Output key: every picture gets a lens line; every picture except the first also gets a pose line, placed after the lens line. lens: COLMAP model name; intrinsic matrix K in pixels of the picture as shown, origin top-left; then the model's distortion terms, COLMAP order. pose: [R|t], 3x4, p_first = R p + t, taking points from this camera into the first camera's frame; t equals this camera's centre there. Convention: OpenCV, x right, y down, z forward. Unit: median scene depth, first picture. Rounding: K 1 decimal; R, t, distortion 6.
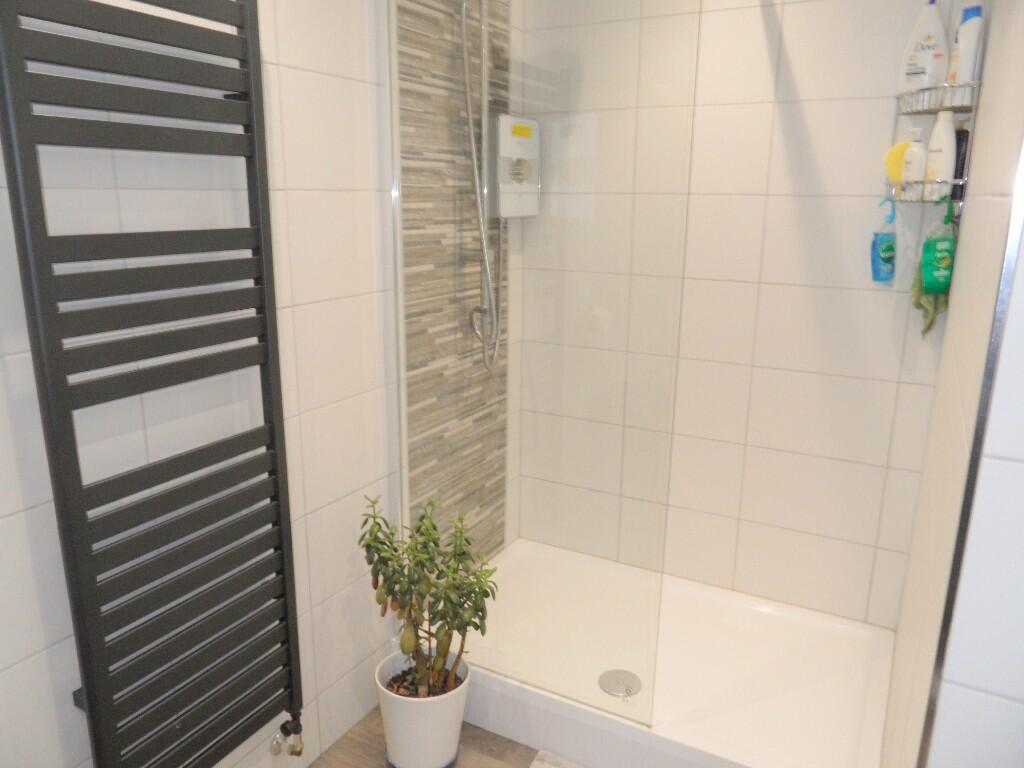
lens RADIAL K [[758.4, 0, 510.5], [0, 758.4, 384.9], [0, 0, 1]] dist [-0.012035, -0.003746]
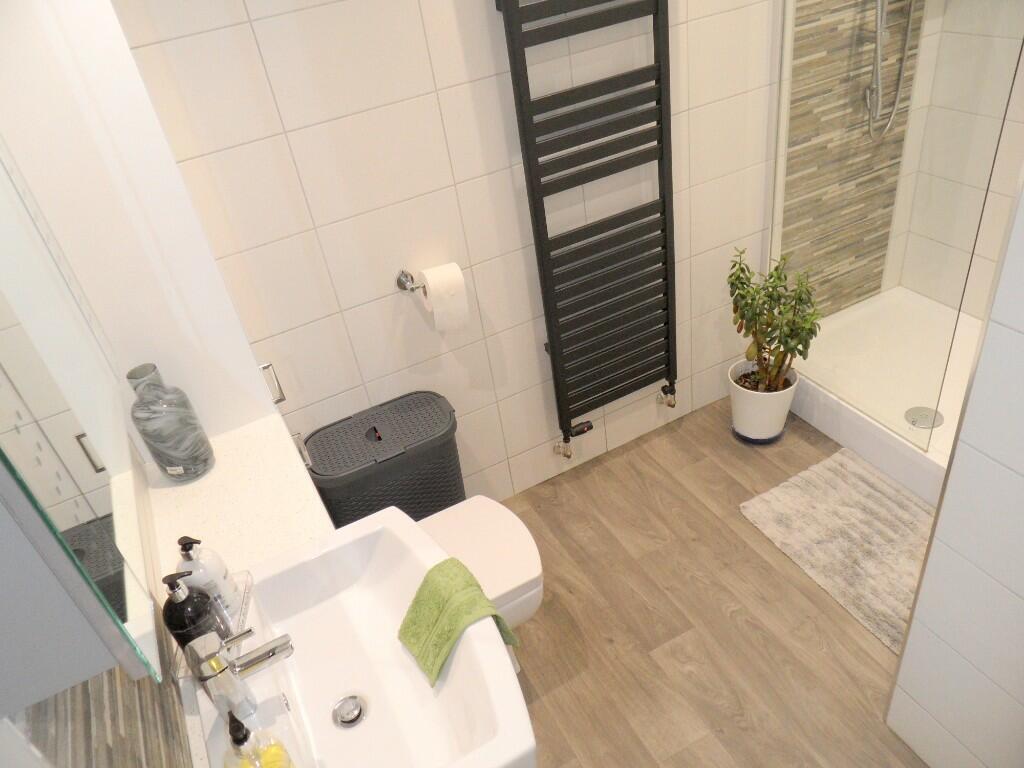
lens RADIAL K [[758.4, 0, 510.5], [0, 758.4, 384.9], [0, 0, 1]] dist [-0.012035, -0.003746]
pose [[0.812620, 0.222448, -0.538671, 0.240094], [0.010986, 0.918278, 0.395783, -0.152378], [0.582690, -0.327539, 0.743768, -0.300331]]
